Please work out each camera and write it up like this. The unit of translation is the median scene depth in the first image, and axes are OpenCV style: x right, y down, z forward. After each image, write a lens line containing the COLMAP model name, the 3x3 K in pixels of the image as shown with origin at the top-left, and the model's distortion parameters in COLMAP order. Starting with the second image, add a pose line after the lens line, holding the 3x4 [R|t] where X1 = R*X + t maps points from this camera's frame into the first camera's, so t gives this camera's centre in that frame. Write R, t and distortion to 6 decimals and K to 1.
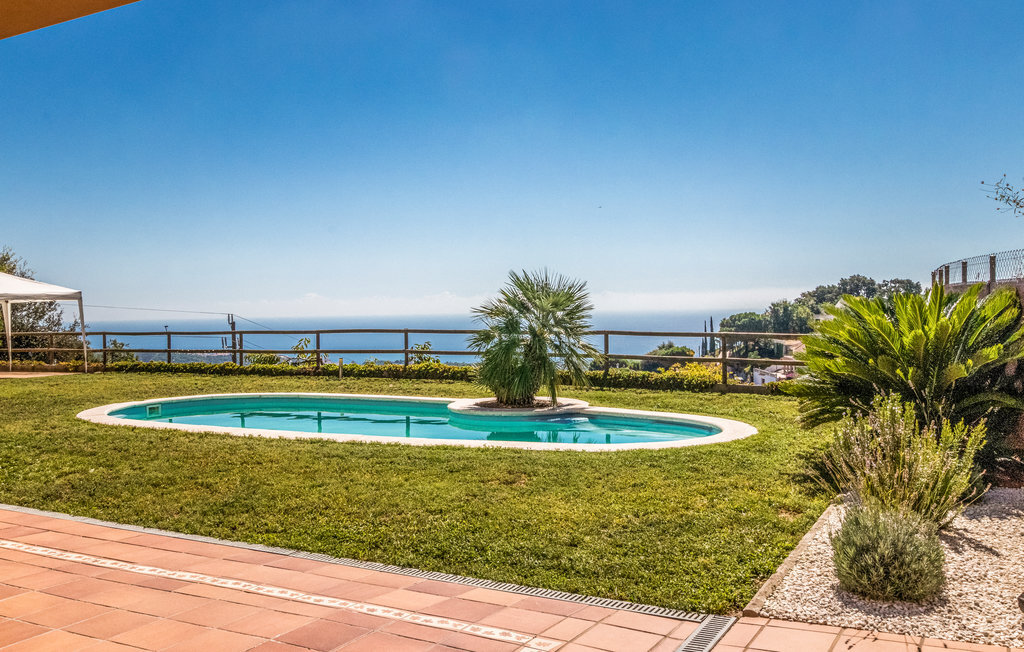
lens RADIAL K [[941.8, 0, 515.3], [0, 941.8, 325.7], [0, 0, 1]] dist [0.016085, 0.001229]
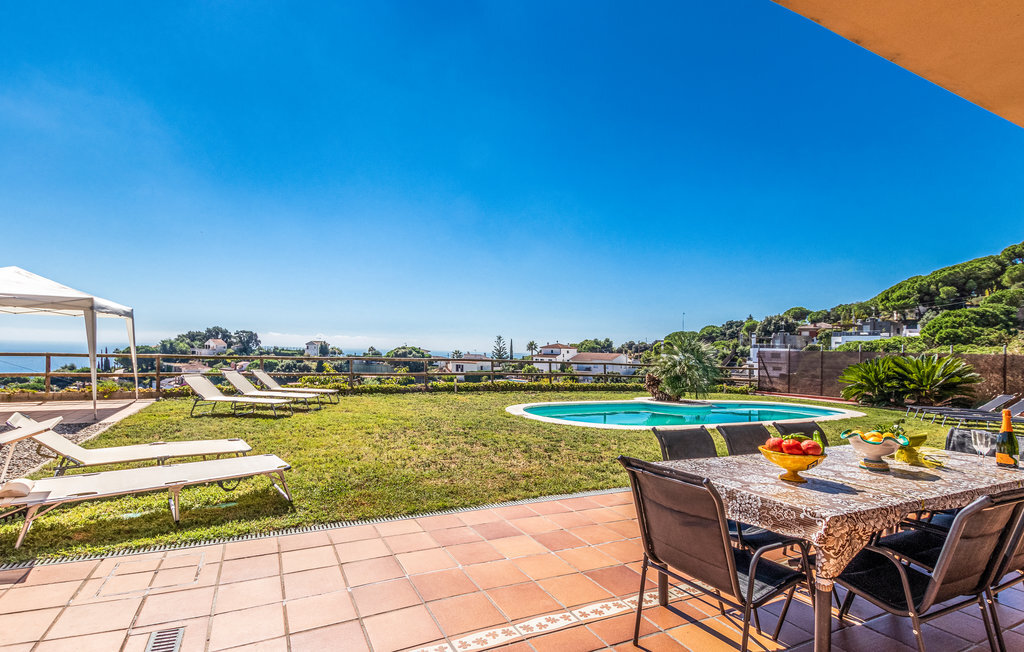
lens RADIAL K [[476.8, 0, 504.1], [0, 476.8, 385.6], [0, 0, 1]] dist [-0.004051, -0.000964]
pose [[0.588521, -0.029741, 0.807935, -0.429299], [-0.019890, 0.998488, 0.051244, 0.004495], [-0.808237, -0.046228, 0.587040, 0.306139]]
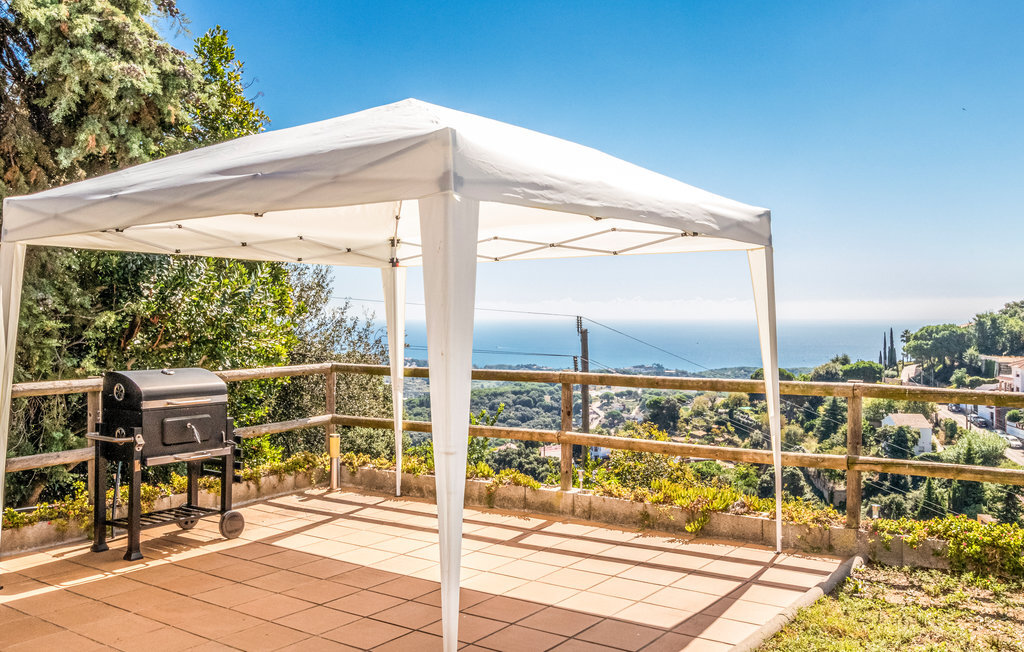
lens RADIAL K [[941.8, 0, 505.8], [0, 941.8, 322.0], [0, 0, 1]] dist [0.016085, 0.001229]
pose [[0.989223, 0.017440, -0.145375, -0.339561], [-0.018930, 0.999781, -0.008874, -0.003404], [0.145188, 0.011530, 0.989337, 0.522499]]
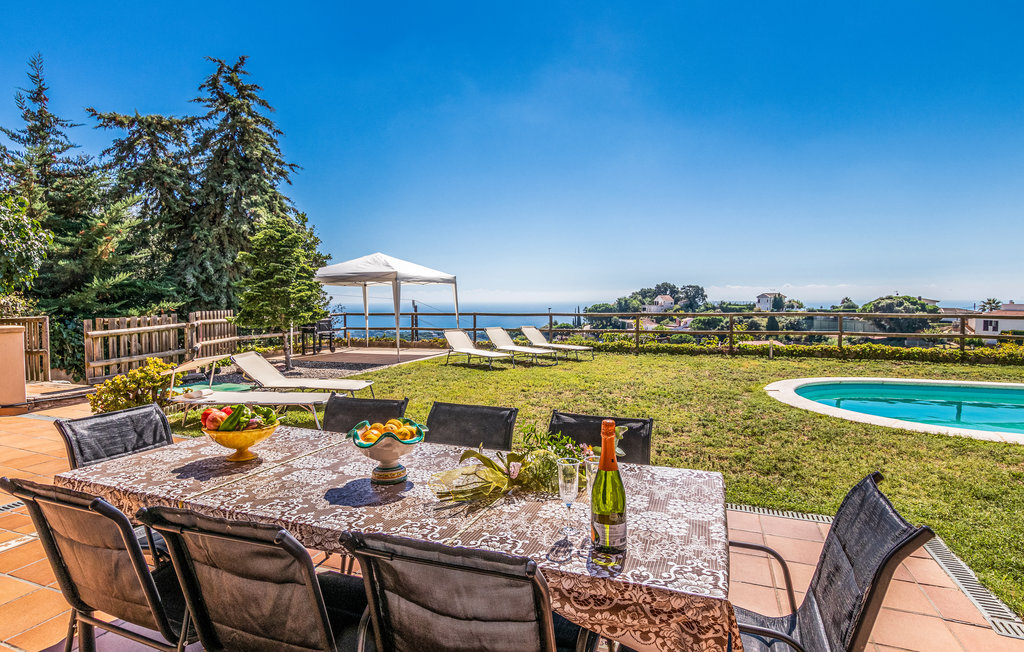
lens RADIAL K [[545.8, 0, 513.9], [0, 545.8, 324.5], [0, 0, 1]] dist [0.003468, 0.000381]
pose [[0.993149, 0.003857, 0.116795, -0.323002], [-0.006849, 0.999658, 0.025231, 0.002766], [-0.116657, -0.025859, 0.992836, 0.240196]]
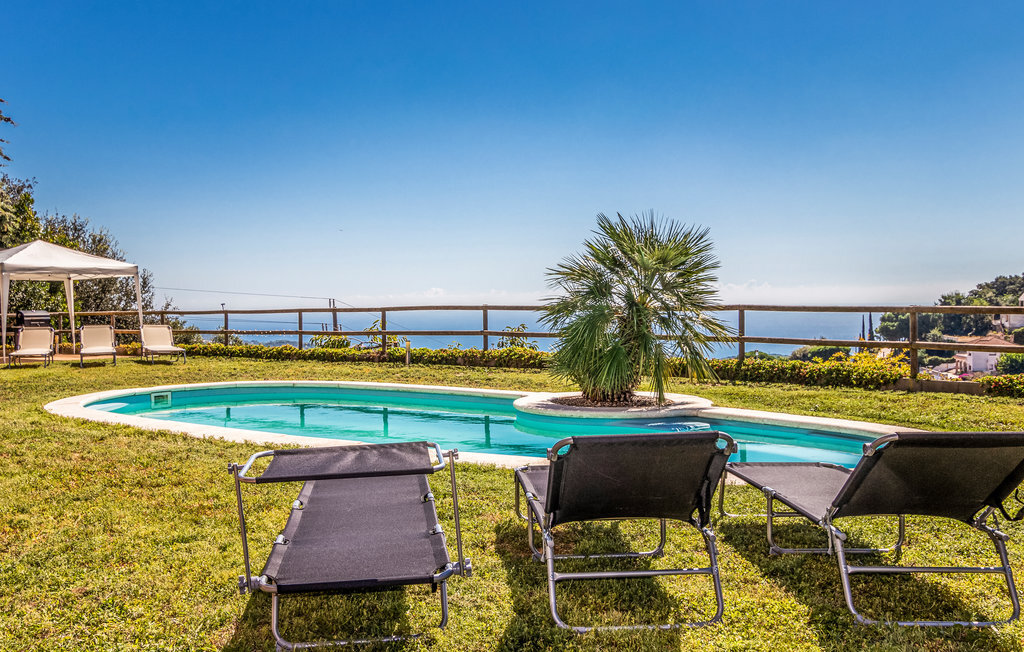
lens RADIAL K [[942.5, 0, 474.0], [0, 942.5, 334.4], [0, 0, 1]] dist [0.016623, 0.000000]
pose [[0.981983, 0.007227, -0.188830, 0.029753], [-0.004514, 0.999880, 0.014795, 0.018180], [0.188914, -0.013676, 0.981898, 0.225669]]
